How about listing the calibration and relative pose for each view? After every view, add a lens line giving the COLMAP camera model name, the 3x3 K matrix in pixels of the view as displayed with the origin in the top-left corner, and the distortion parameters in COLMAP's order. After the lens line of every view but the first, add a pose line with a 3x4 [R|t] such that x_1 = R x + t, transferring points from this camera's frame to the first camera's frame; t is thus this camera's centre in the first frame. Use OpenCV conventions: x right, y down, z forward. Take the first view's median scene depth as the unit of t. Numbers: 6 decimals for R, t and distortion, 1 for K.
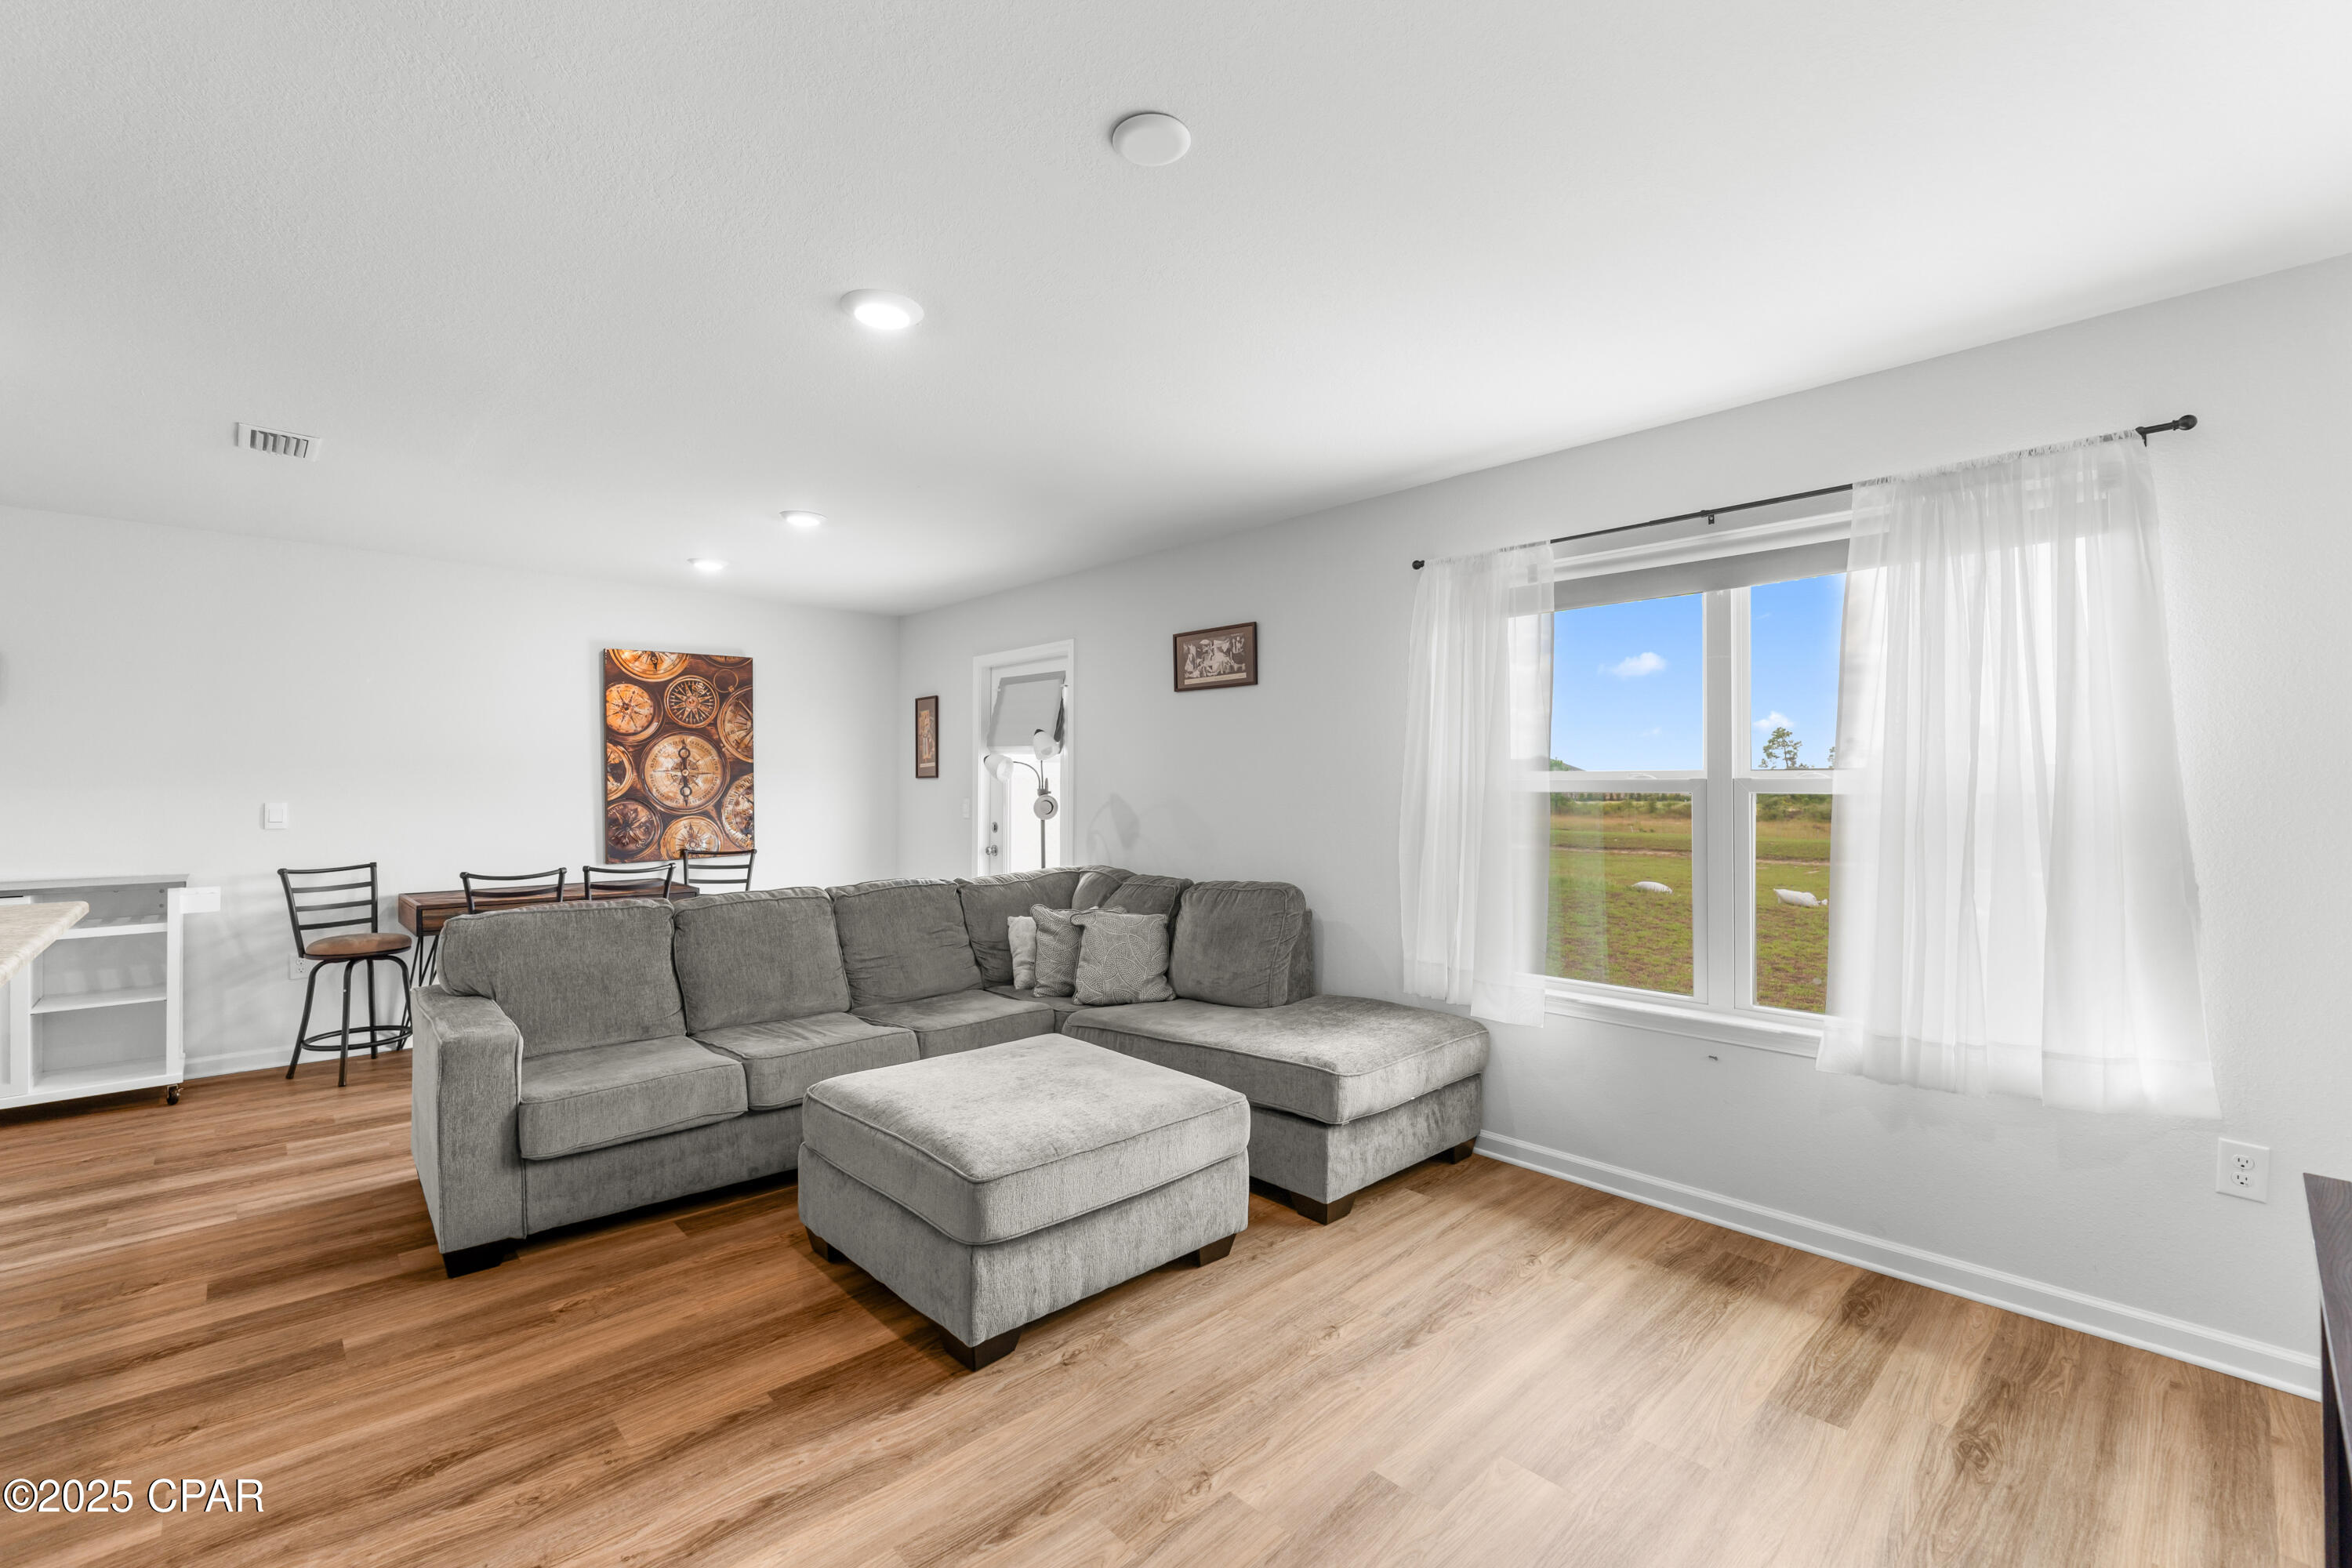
lens RADIAL K [[994.5, 0, 1180.5], [0, 994.5, 778.0], [0, 0, 1]] dist [-0.007282, -0.000072]
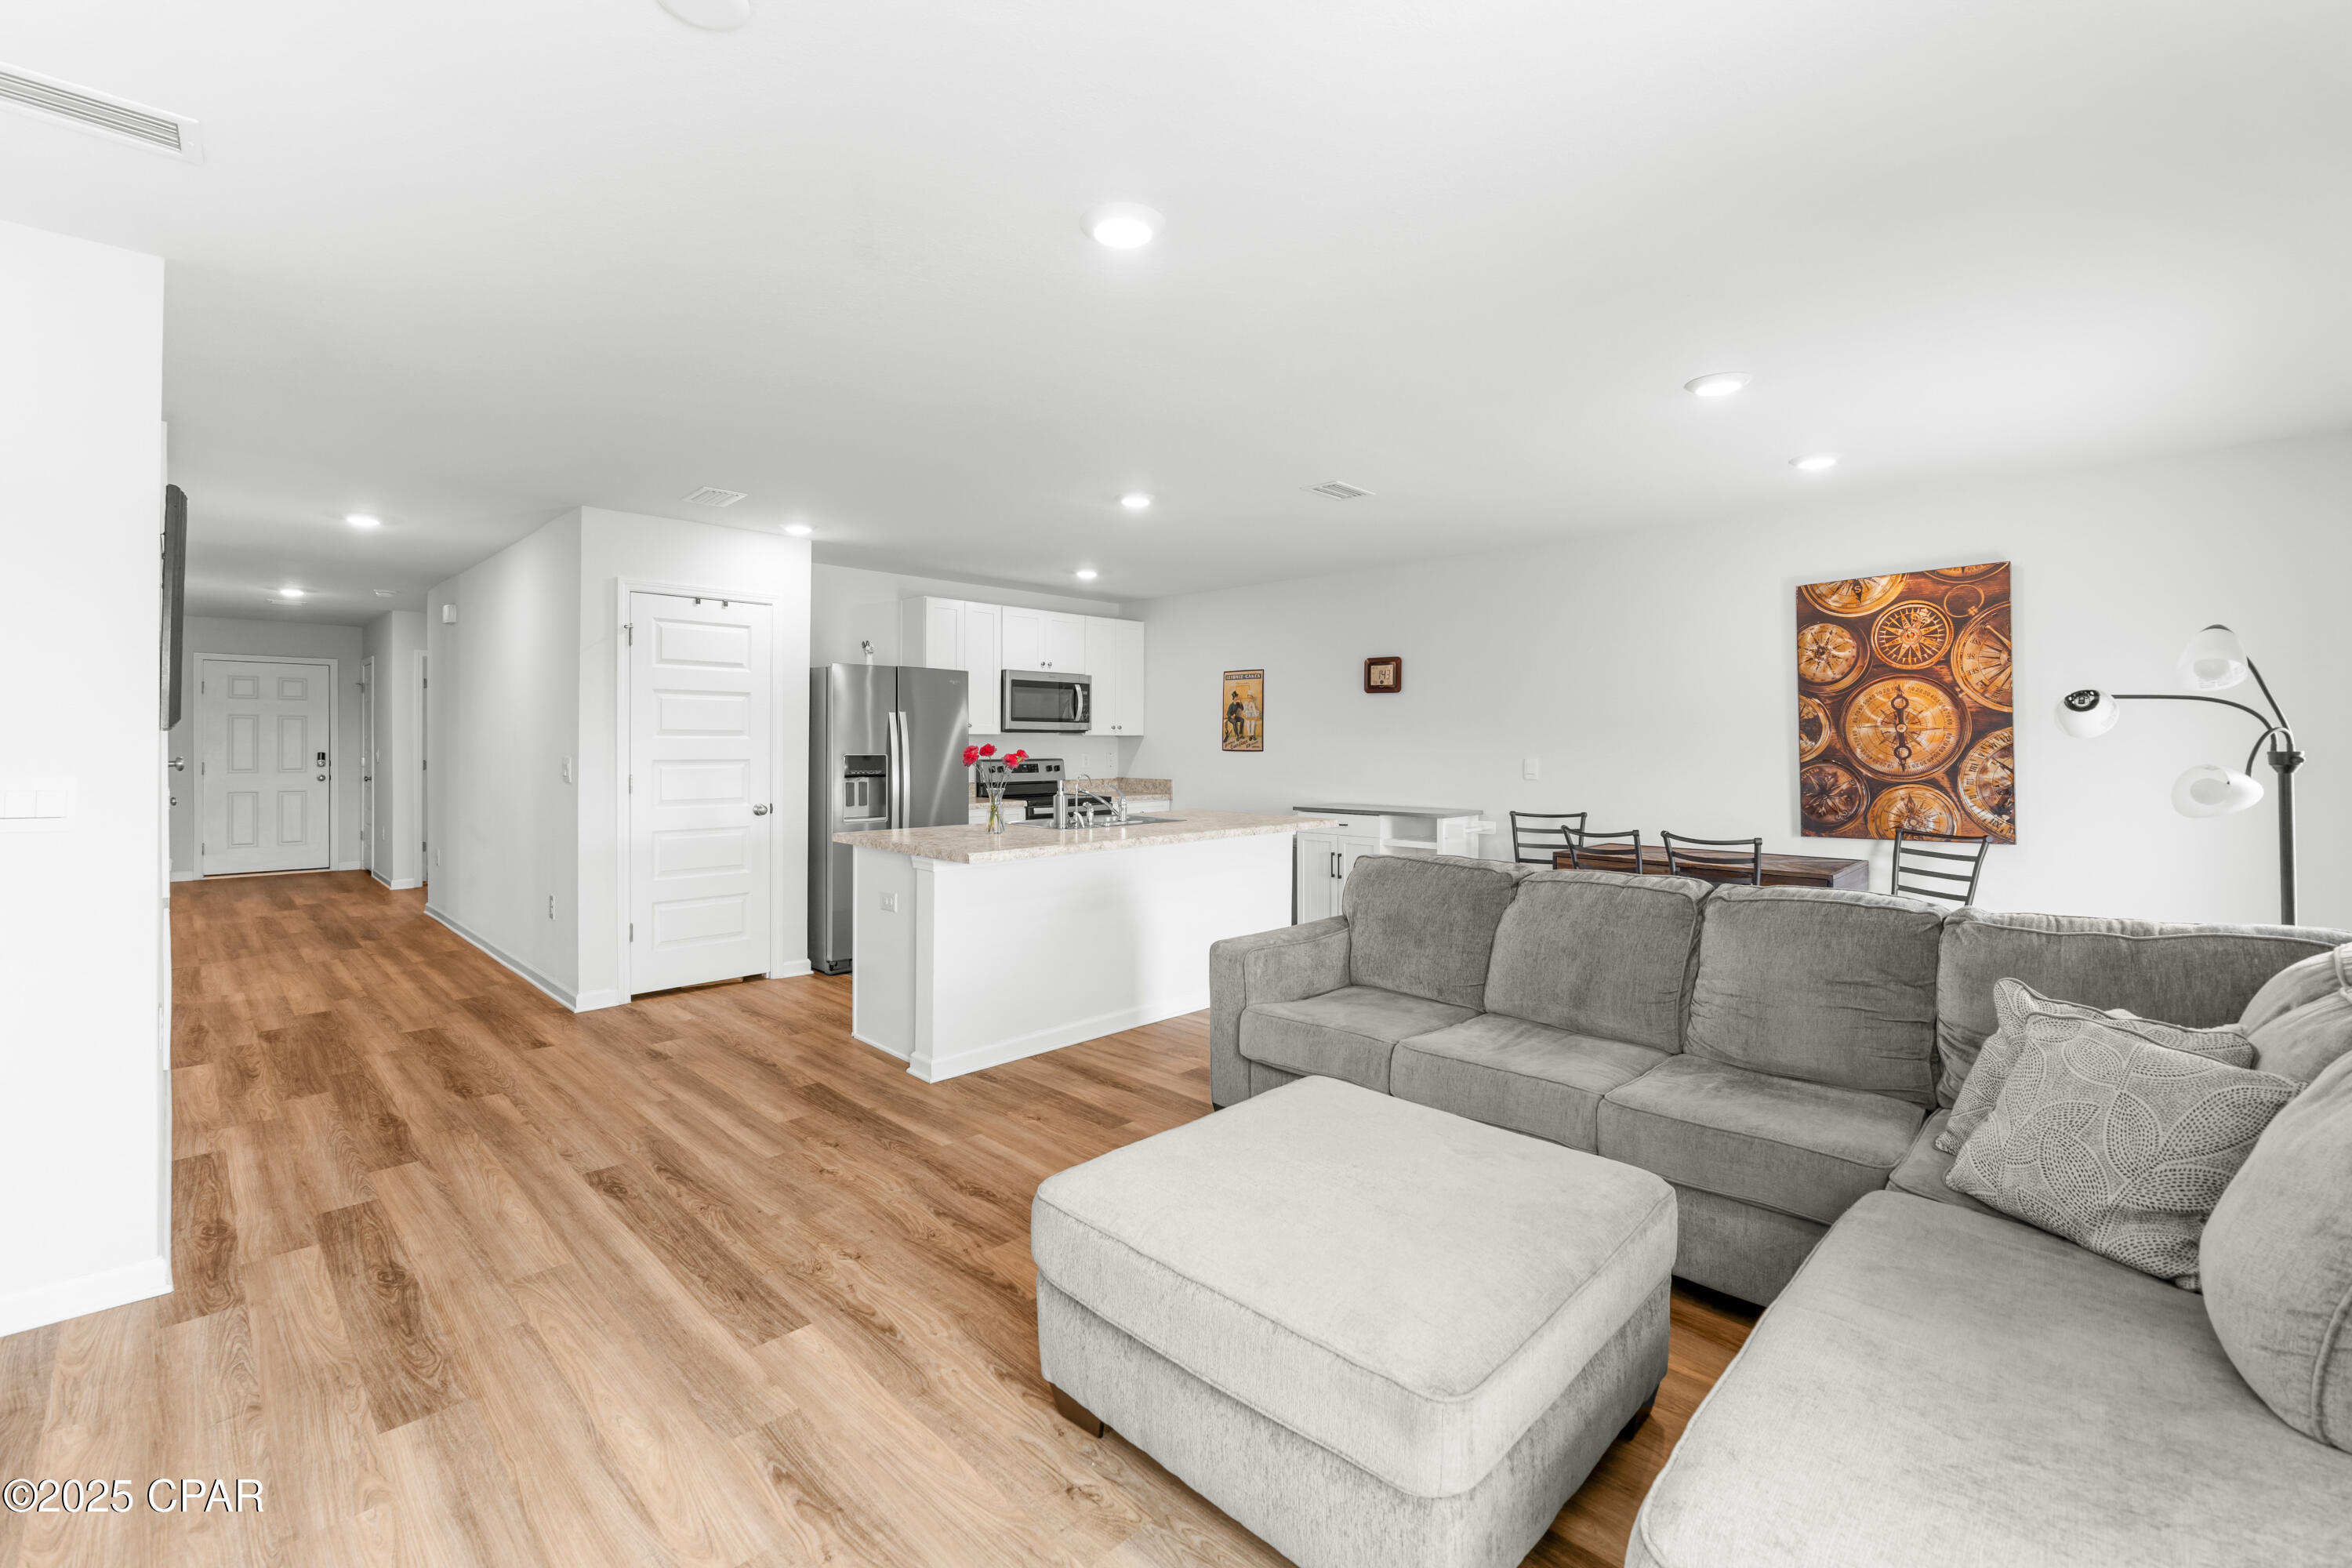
lens RADIAL K [[1008.2, 0, 1187.8], [0, 1008.2, 744.0], [0, 0, 1]] dist [-0.003402, -0.000421]
pose [[0.037322, -0.000296, -0.999303, 0.297297], [0.004778, 0.999989, -0.000118, 0.004863], [0.999292, -0.004770, 0.037323, 0.472645]]
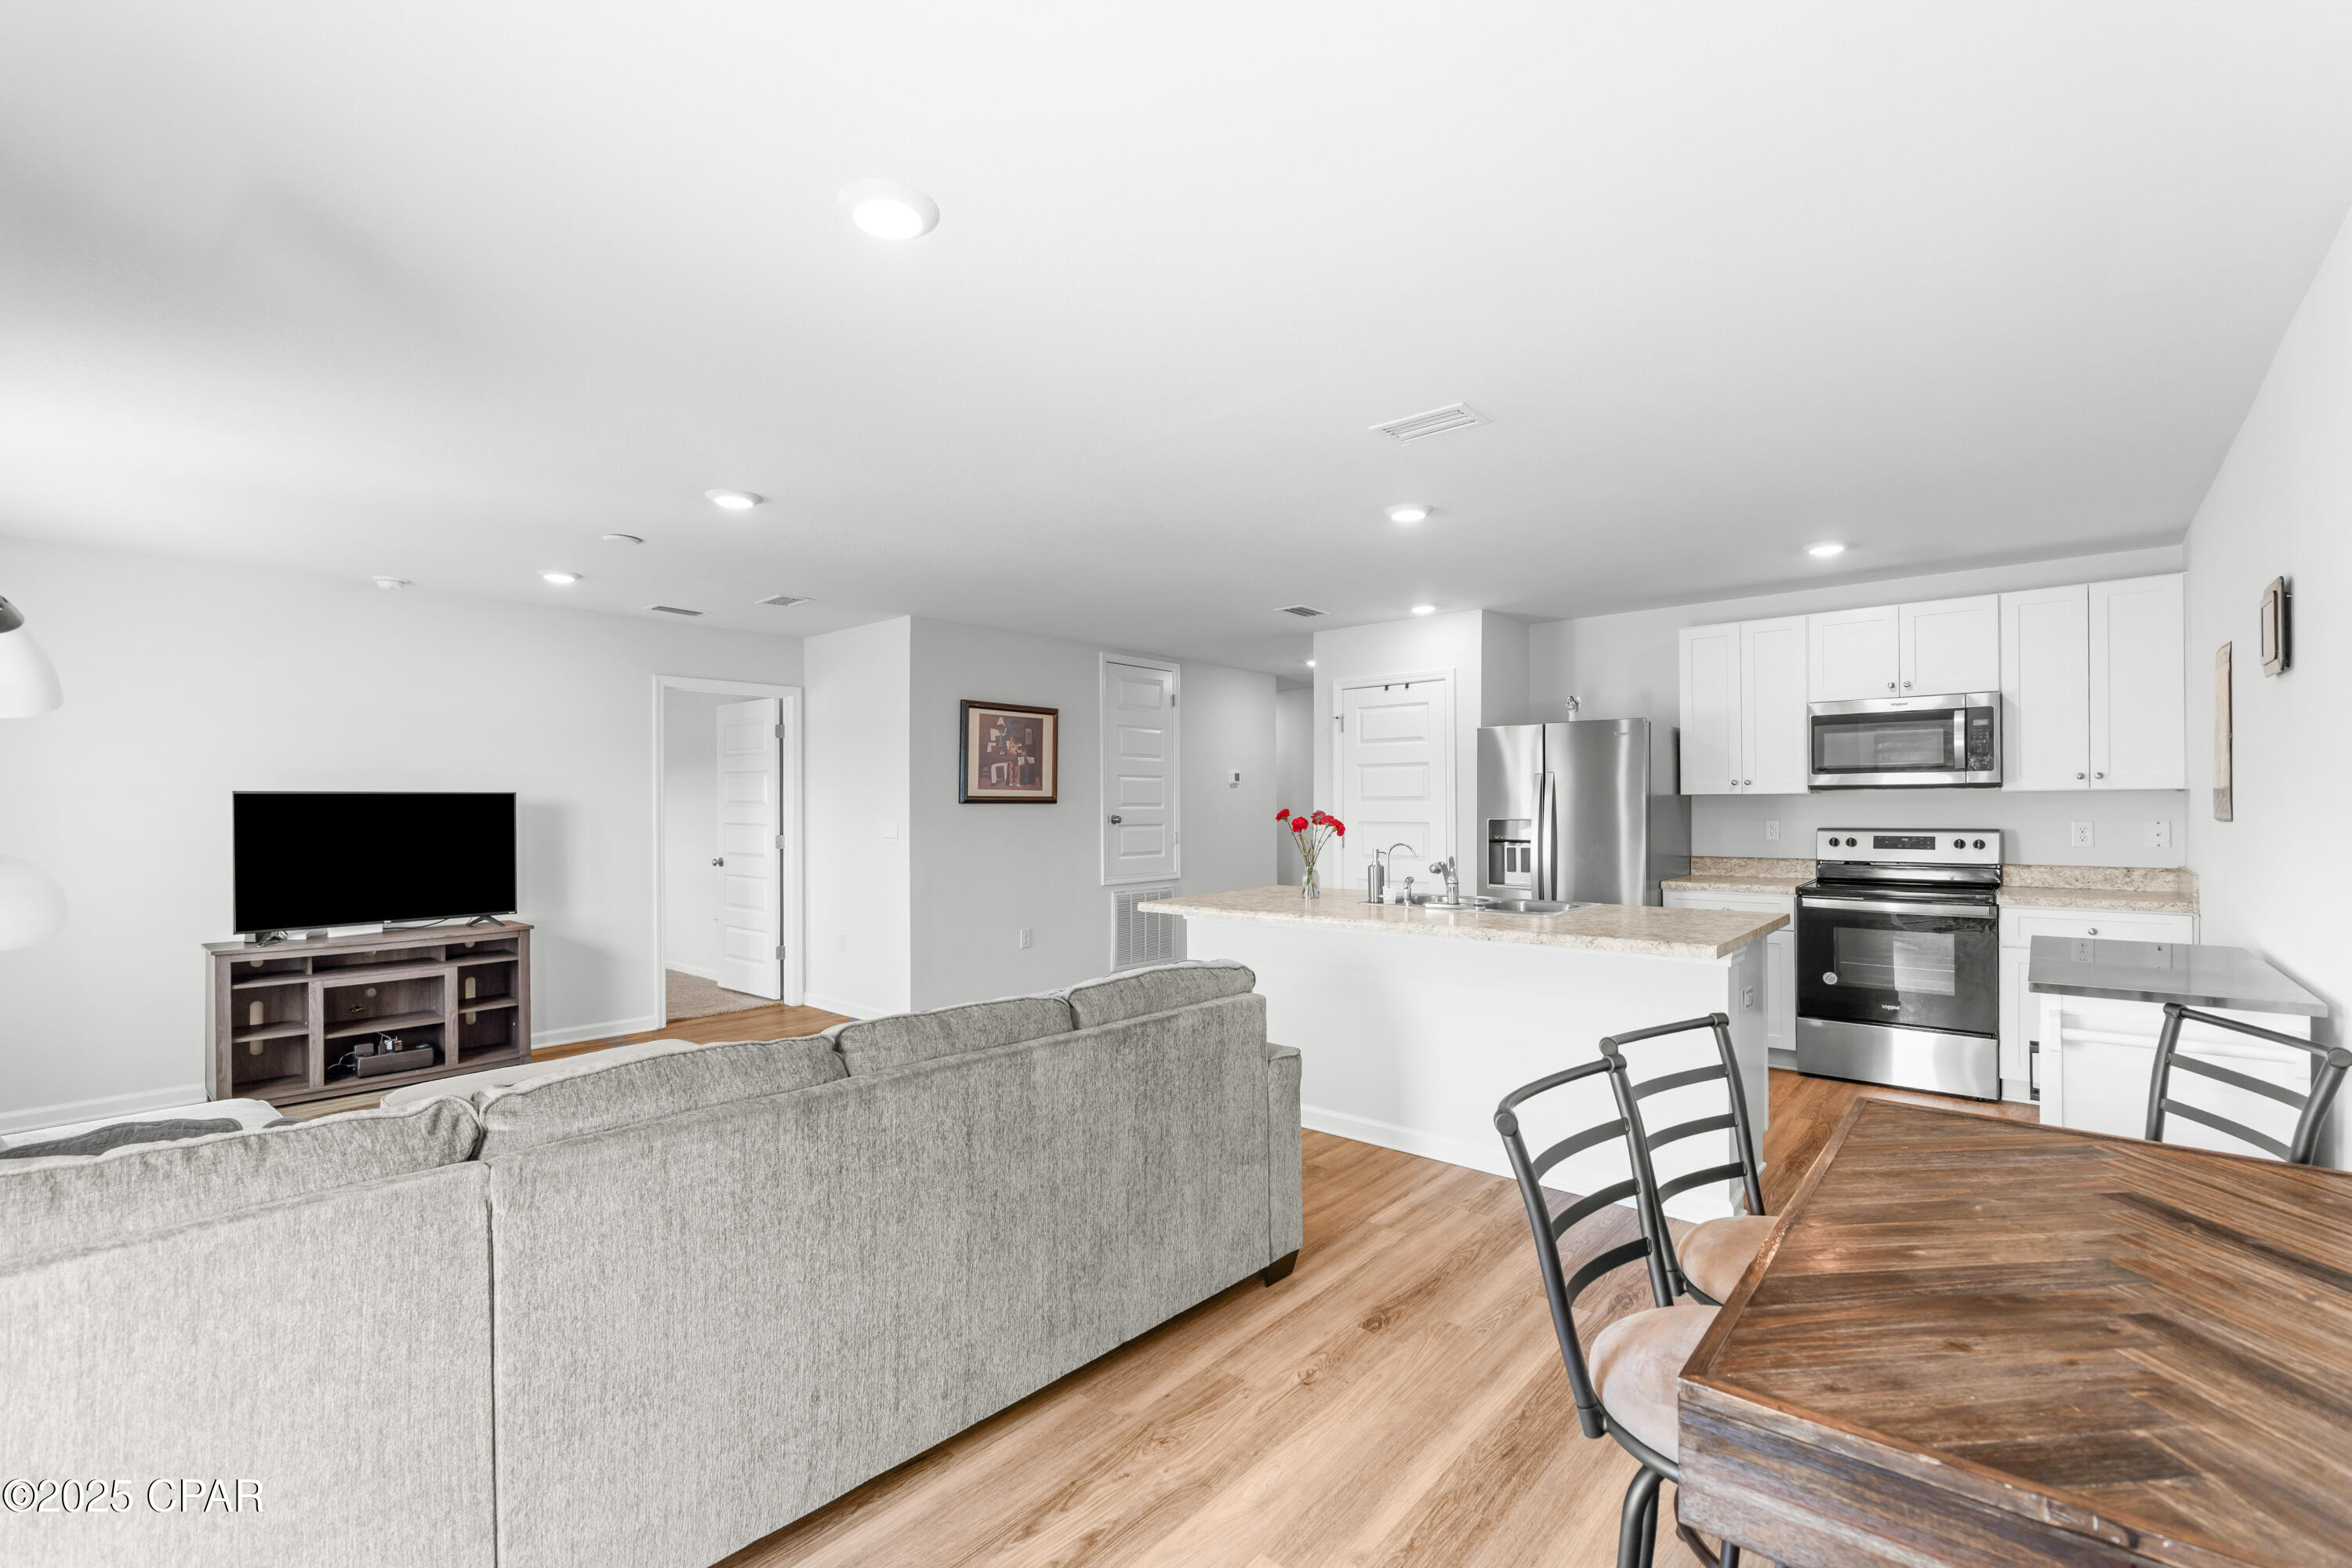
lens RADIAL K [[1007.6, 0, 1179.1], [0, 1007.6, 800.6], [0, 0, 1]] dist [-0.008991, -0.000344]
pose [[-0.995123, 0.004219, -0.098556, -0.382092], [0.005453, 0.999910, -0.012255, 0.006533], [0.098496, -0.012732, -0.995056, 1.202497]]
